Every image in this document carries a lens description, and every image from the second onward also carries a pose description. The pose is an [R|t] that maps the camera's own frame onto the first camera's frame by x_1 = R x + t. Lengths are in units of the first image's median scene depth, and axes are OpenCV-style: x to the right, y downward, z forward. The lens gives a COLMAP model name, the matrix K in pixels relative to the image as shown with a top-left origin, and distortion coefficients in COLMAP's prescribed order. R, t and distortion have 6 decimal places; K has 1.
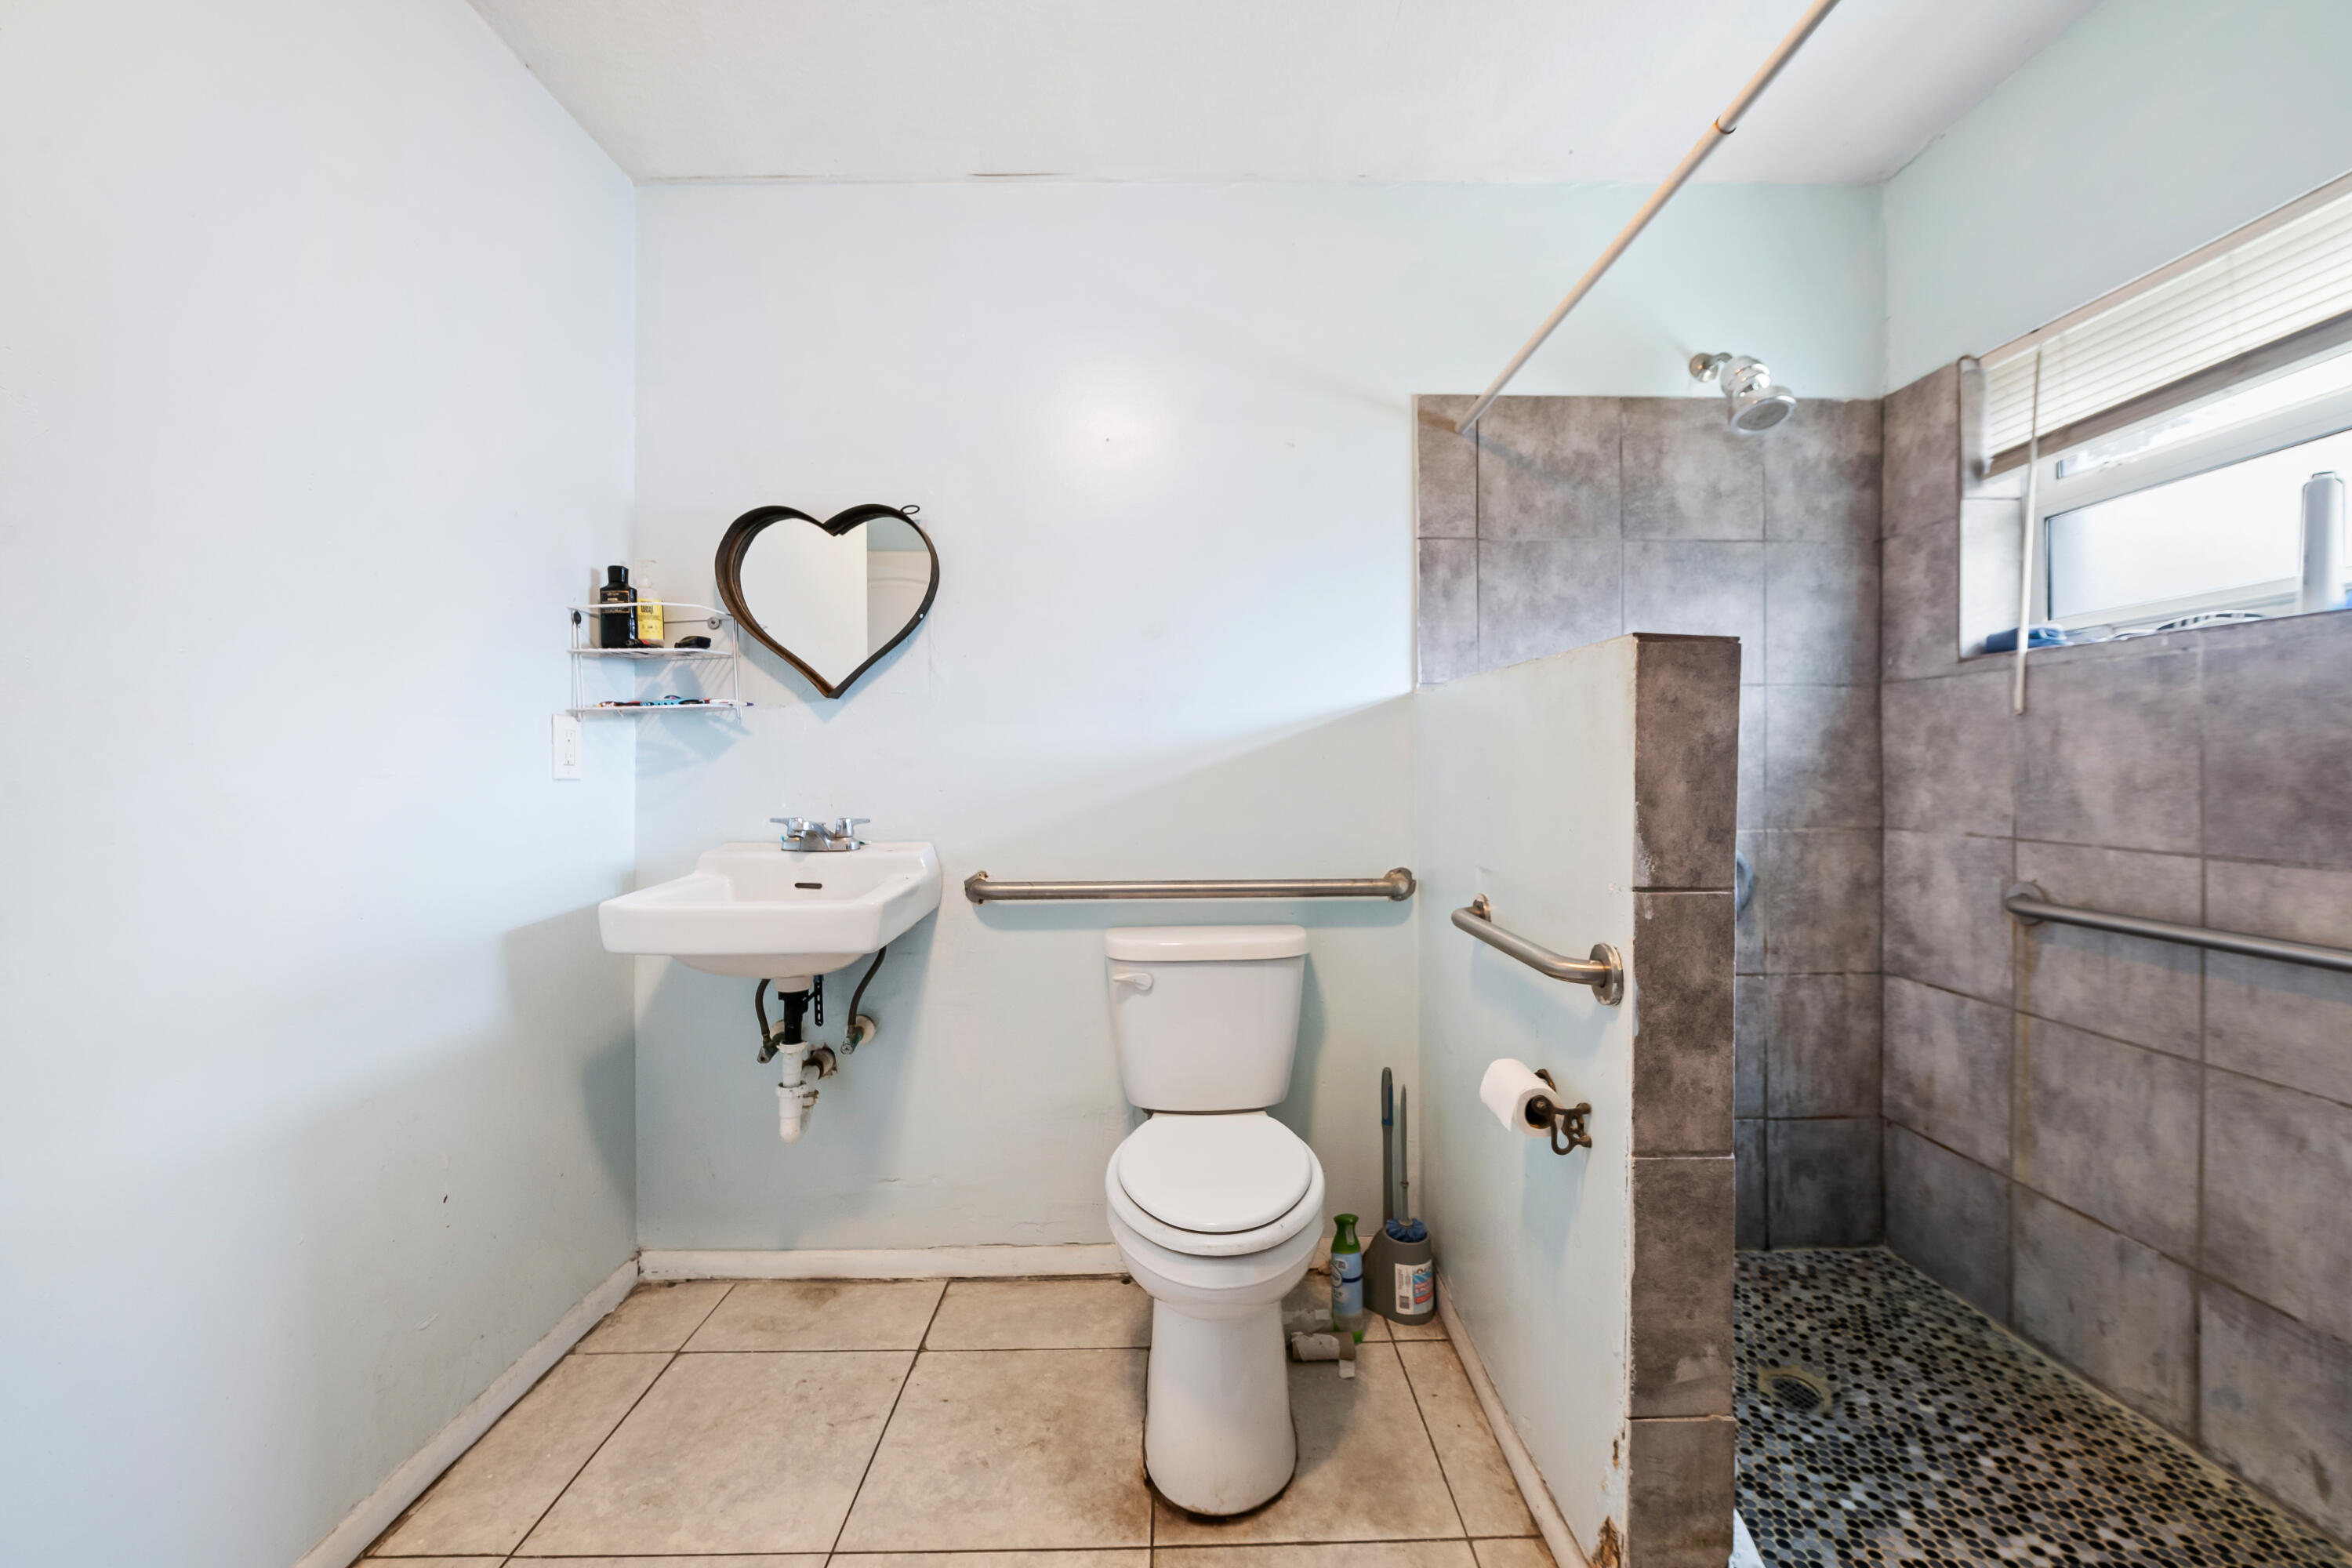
lens RADIAL K [[925.4, 0, 1190.4], [0, 925.4, 762.5], [0, 0, 1]] dist [-0.011967, -0.000465]
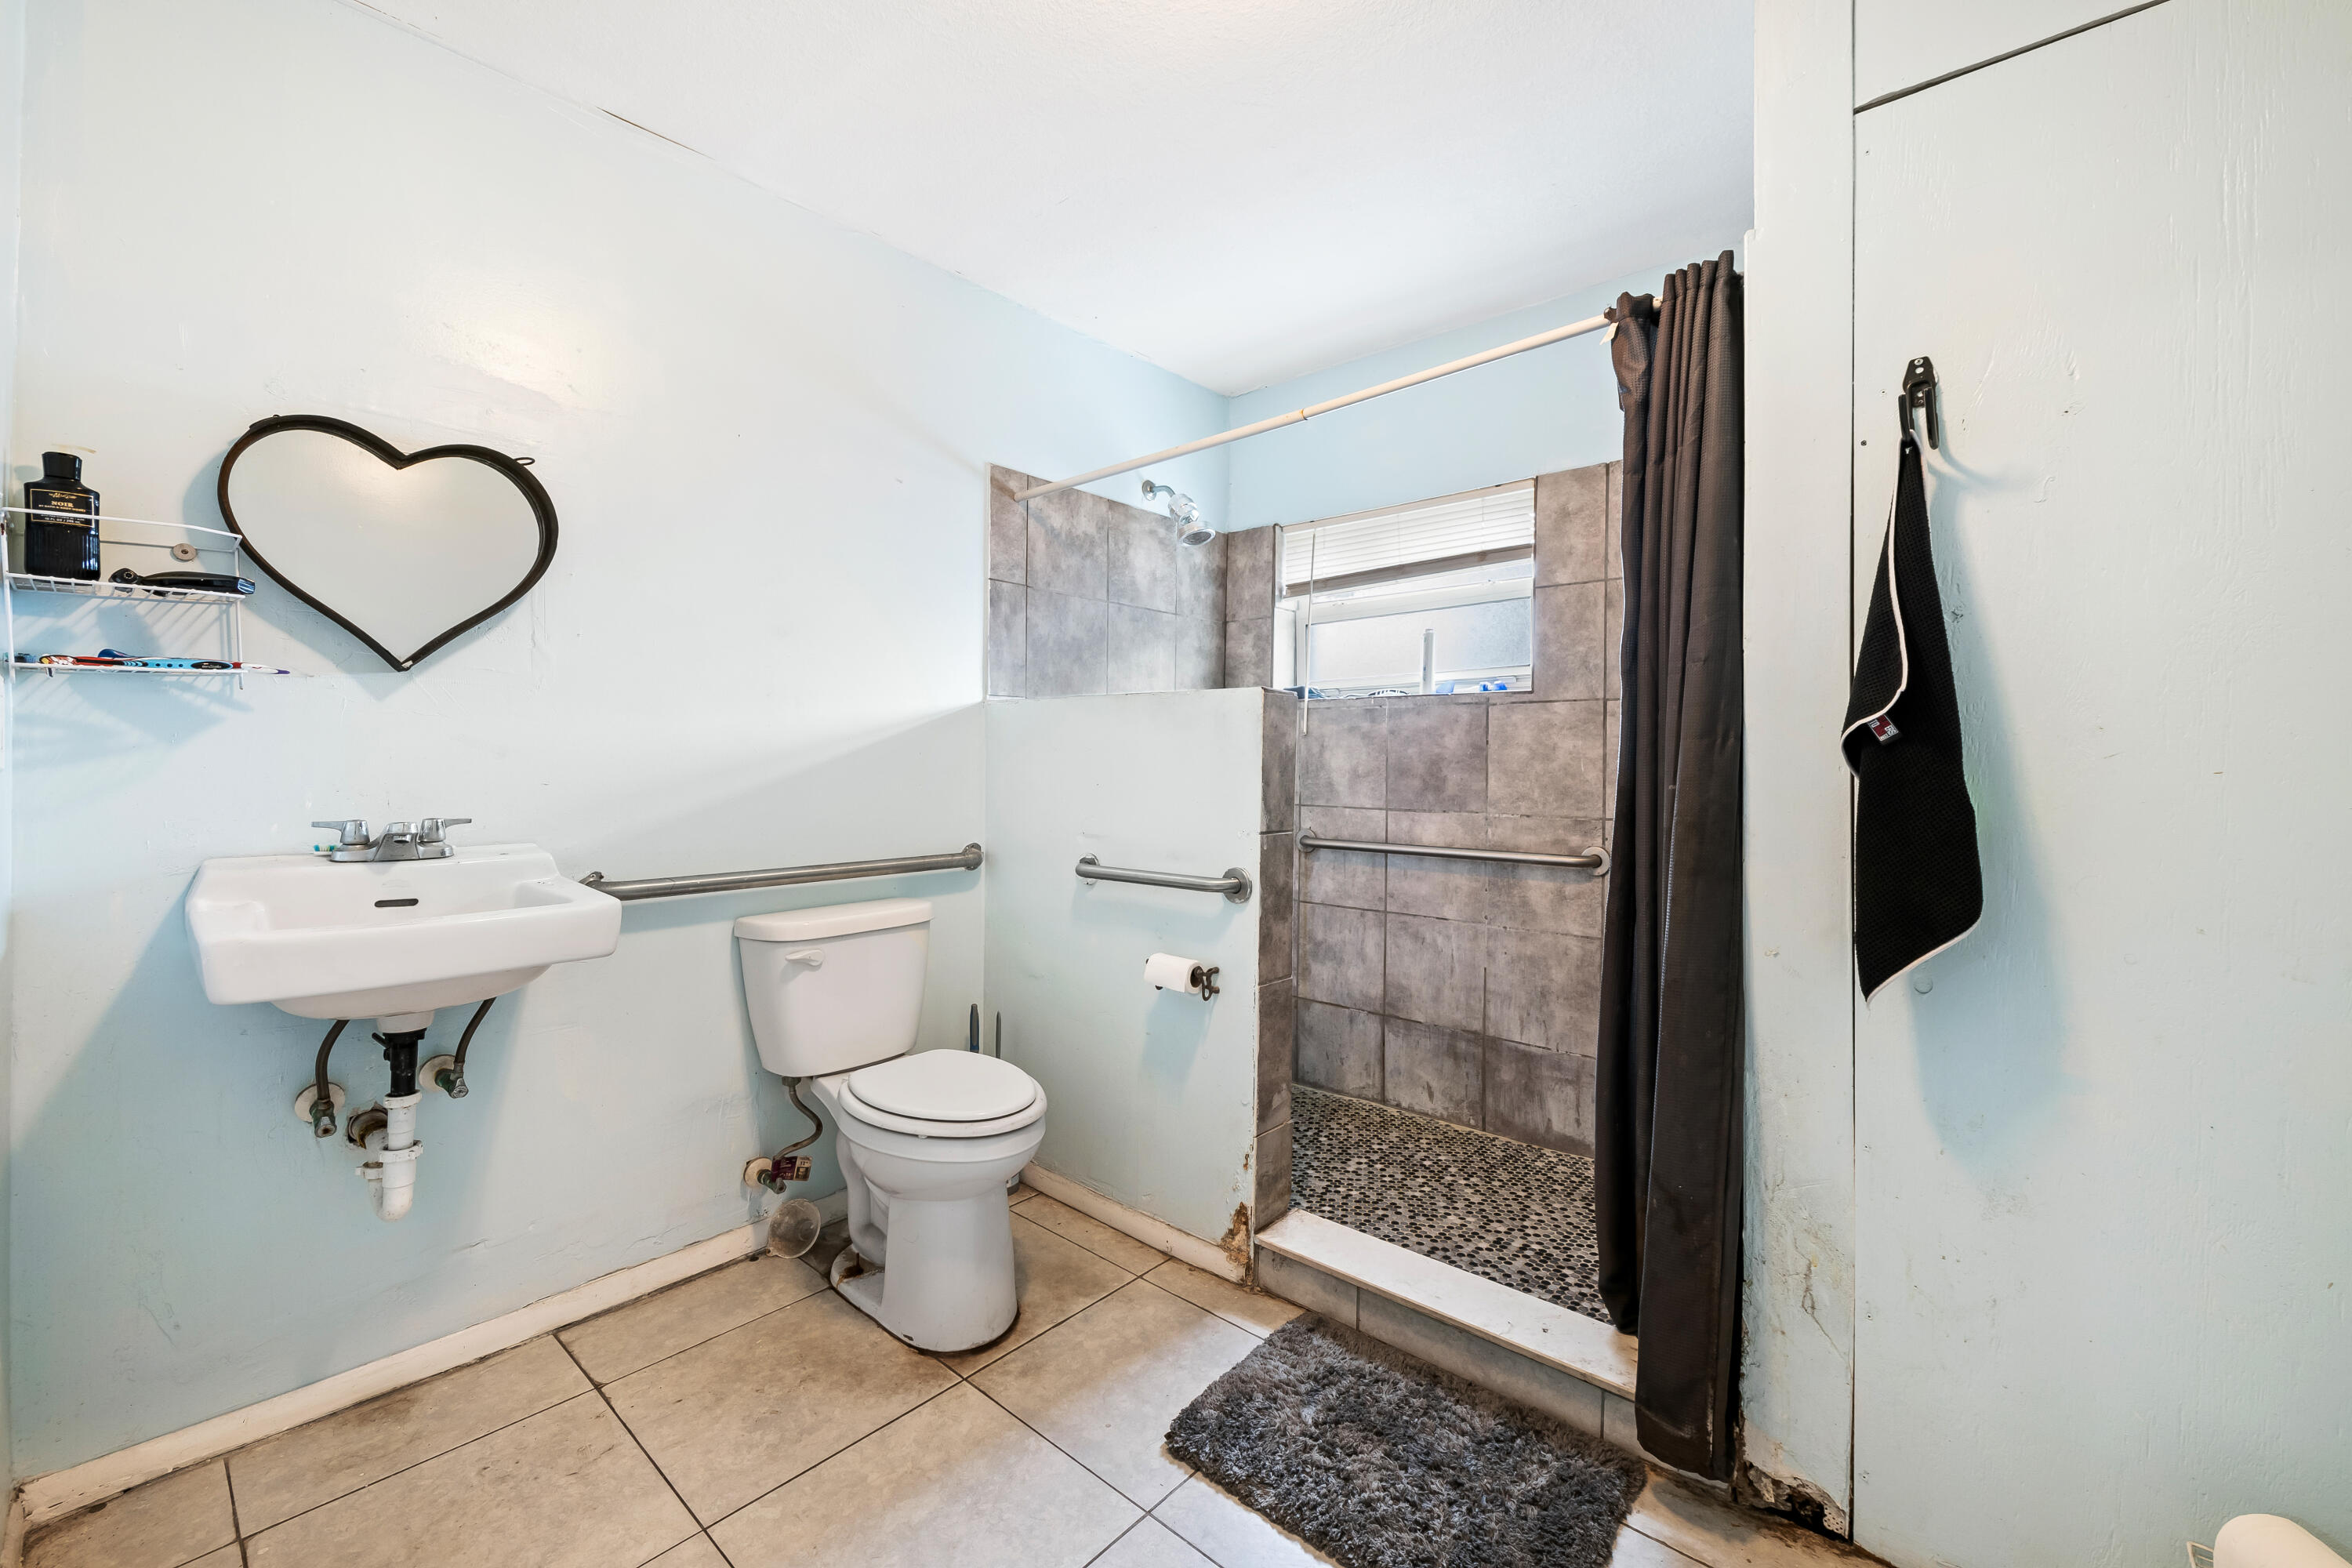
lens RADIAL K [[925.4, 0, 1190.4], [0, 925.4, 762.5], [0, 0, 1]] dist [-0.011967, -0.000465]
pose [[0.677534, 0.007179, 0.735456, -0.571331], [-0.011106, 0.999938, 0.000470, 0.002606], [-0.735408, -0.008487, 0.677572, -0.058146]]
